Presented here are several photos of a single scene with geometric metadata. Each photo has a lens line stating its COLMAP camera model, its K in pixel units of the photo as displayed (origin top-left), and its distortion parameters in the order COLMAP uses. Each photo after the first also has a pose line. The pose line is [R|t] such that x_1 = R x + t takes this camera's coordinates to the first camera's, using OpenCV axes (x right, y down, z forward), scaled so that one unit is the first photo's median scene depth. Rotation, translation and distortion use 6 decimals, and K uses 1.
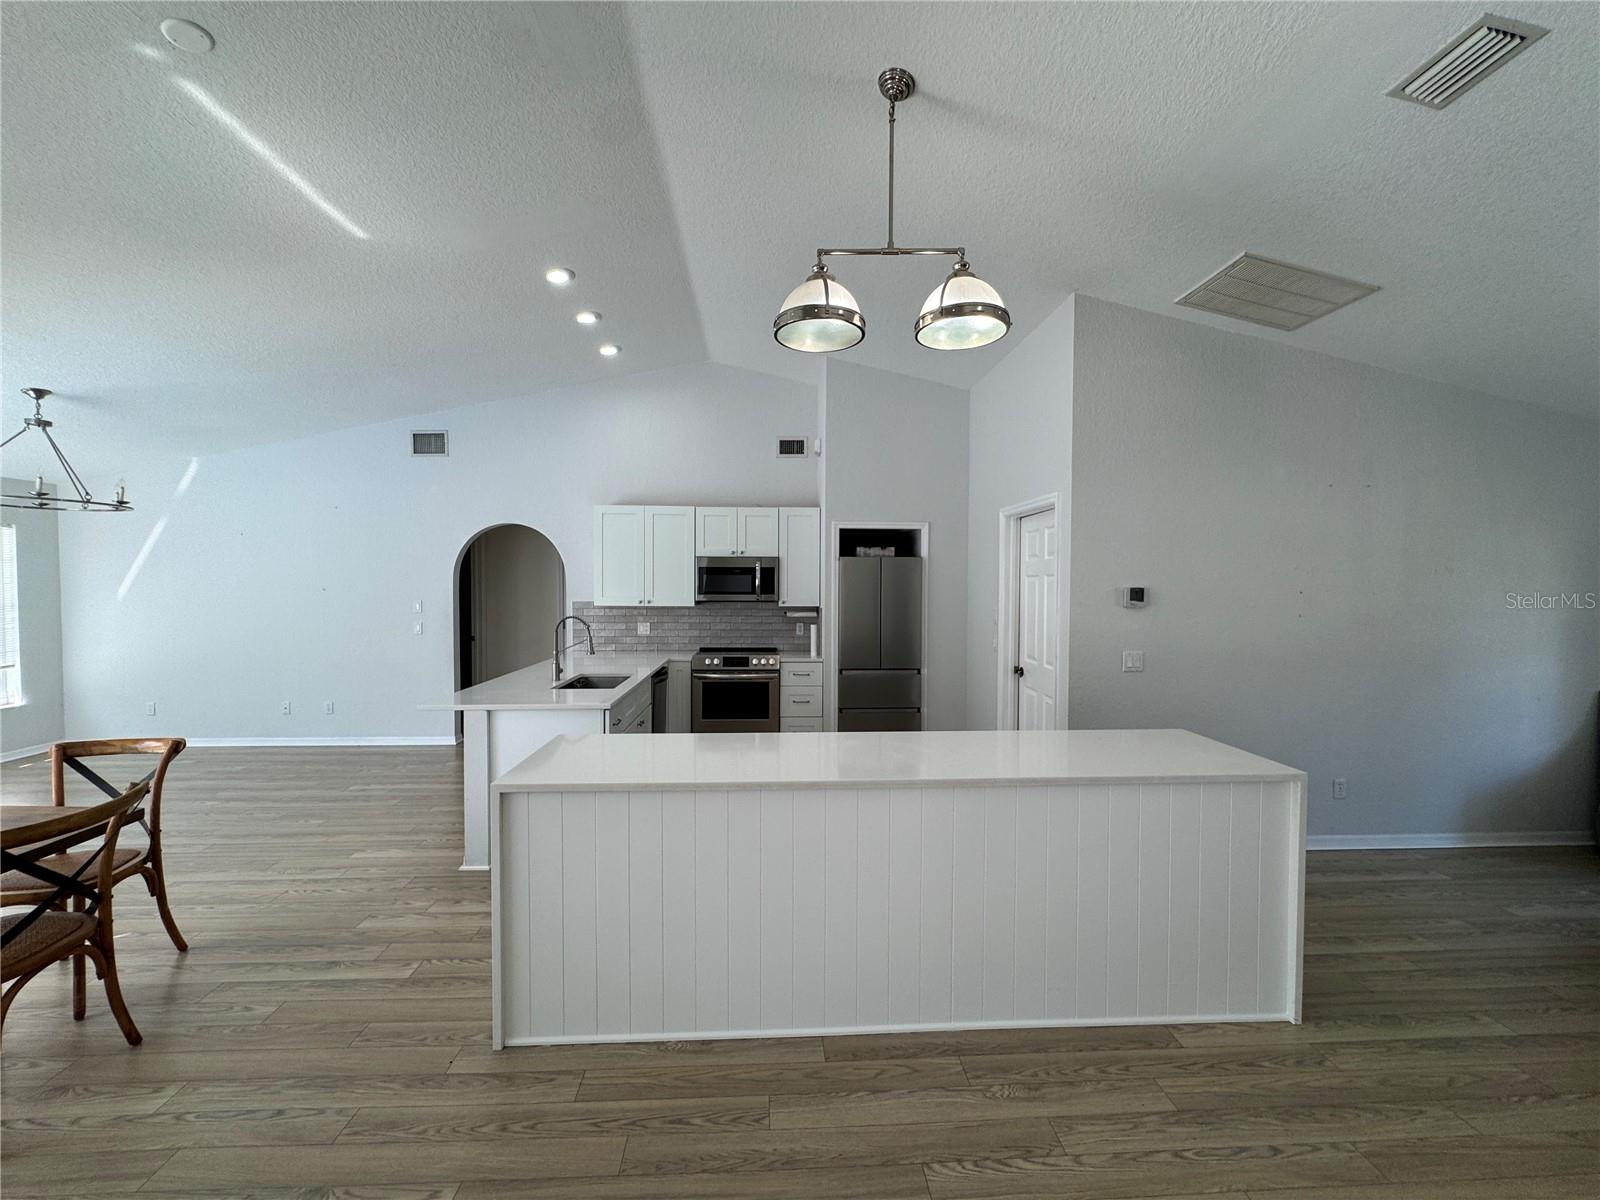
lens RADIAL K [[640.0, 0, 798.4], [0, 640.0, 599.0], [0, 0, 1]] dist [-0.004301, 0.000380]
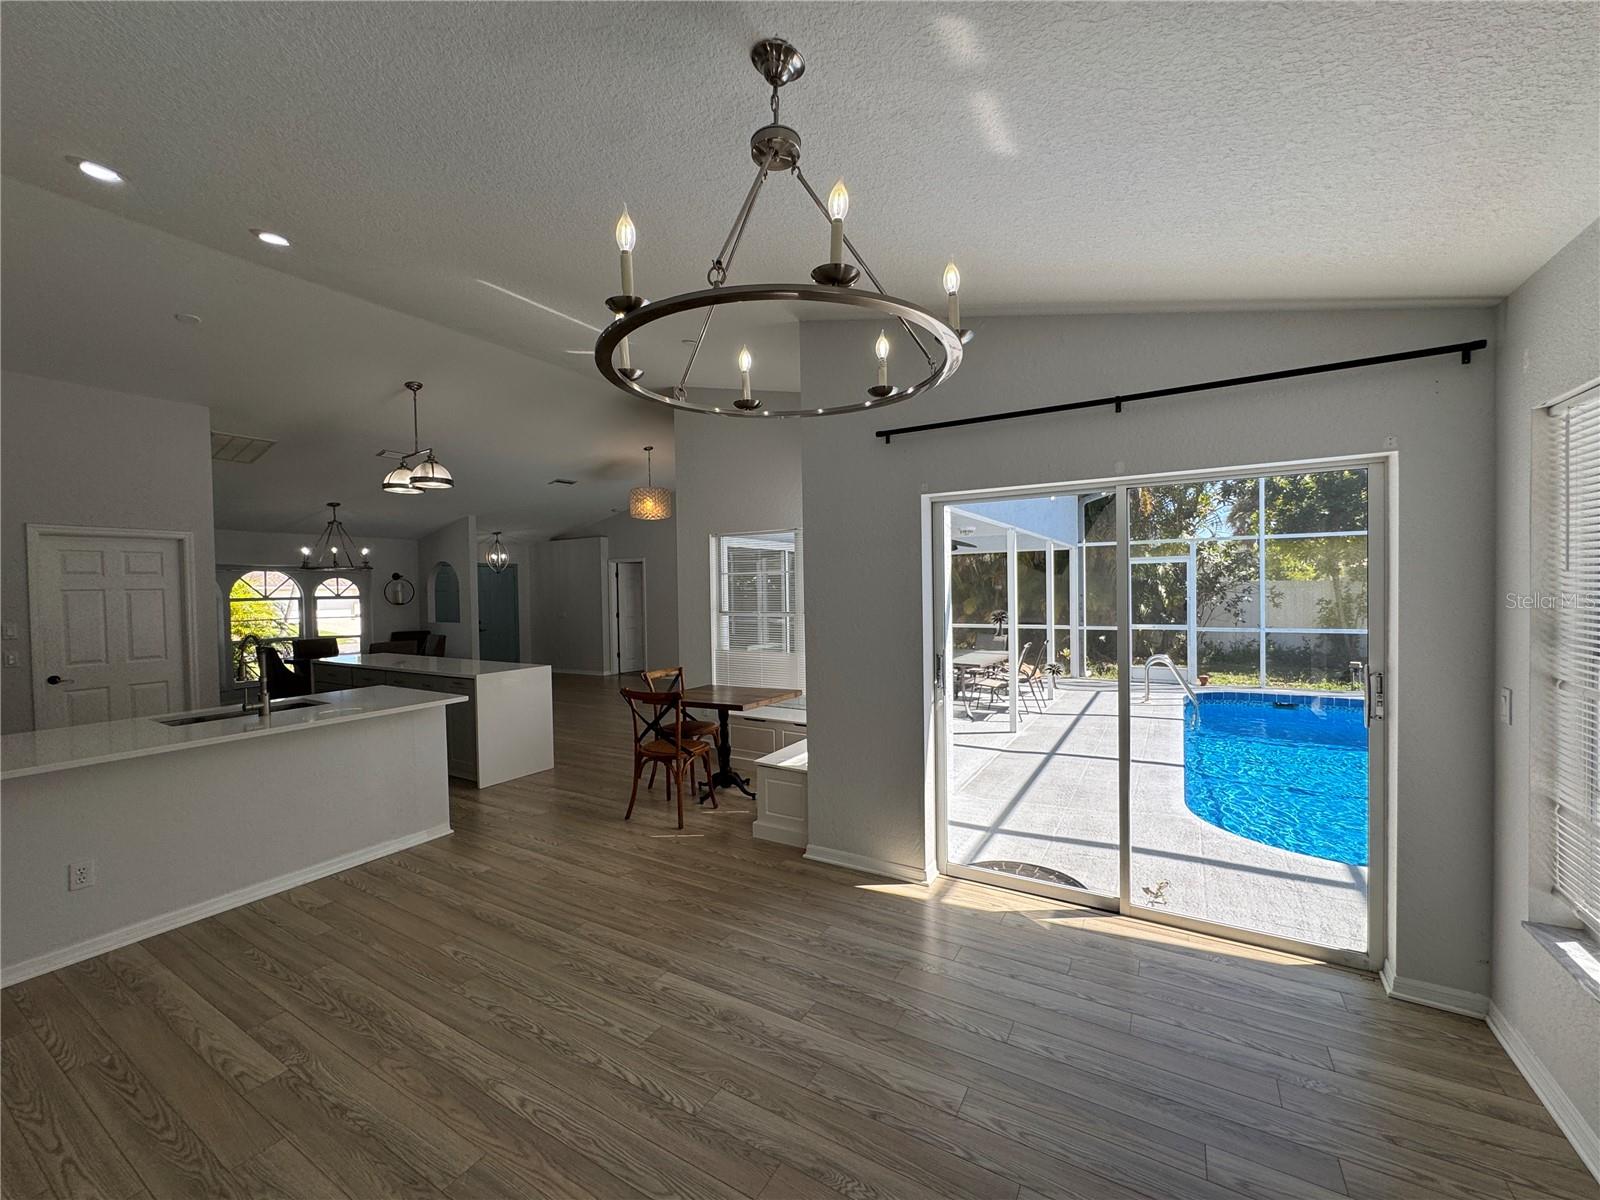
lens RADIAL K [[640.0, 0, 798.4], [0, 640.0, 599.0], [0, 0, 1]] dist [-0.004301, 0.000380]
pose [[-0.829343, 0.000672, 0.558740, -1.399917], [0.028352, 0.998762, 0.040883, -0.032162], [-0.558020, 0.049747, -0.828335, 1.301858]]
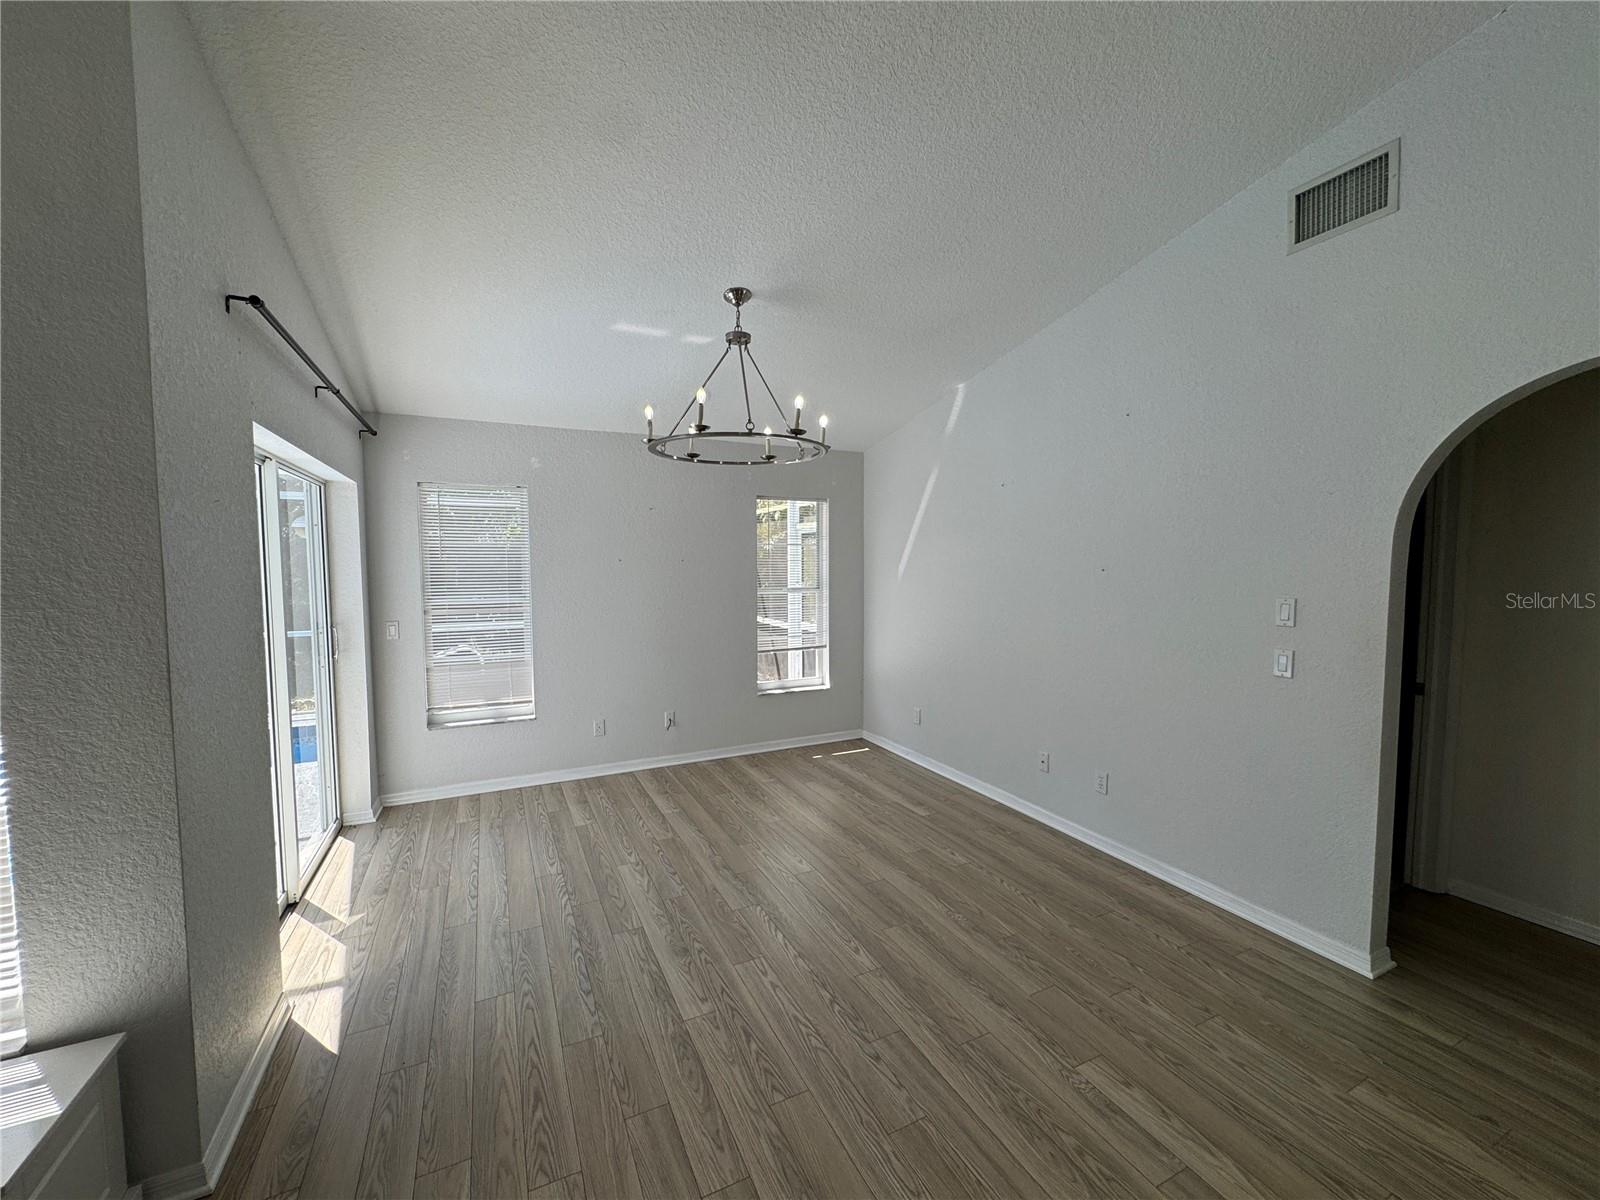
lens RADIAL K [[640.0, 0, 798.4], [0, 640.0, 599.0], [0, 0, 1]] dist [-0.004301, 0.000380]
pose [[0.384891, 0.052295, -0.921479, -0.476034], [-0.017652, 0.998628, 0.049300, -0.016834], [0.922793, -0.002709, 0.385286, 0.776338]]
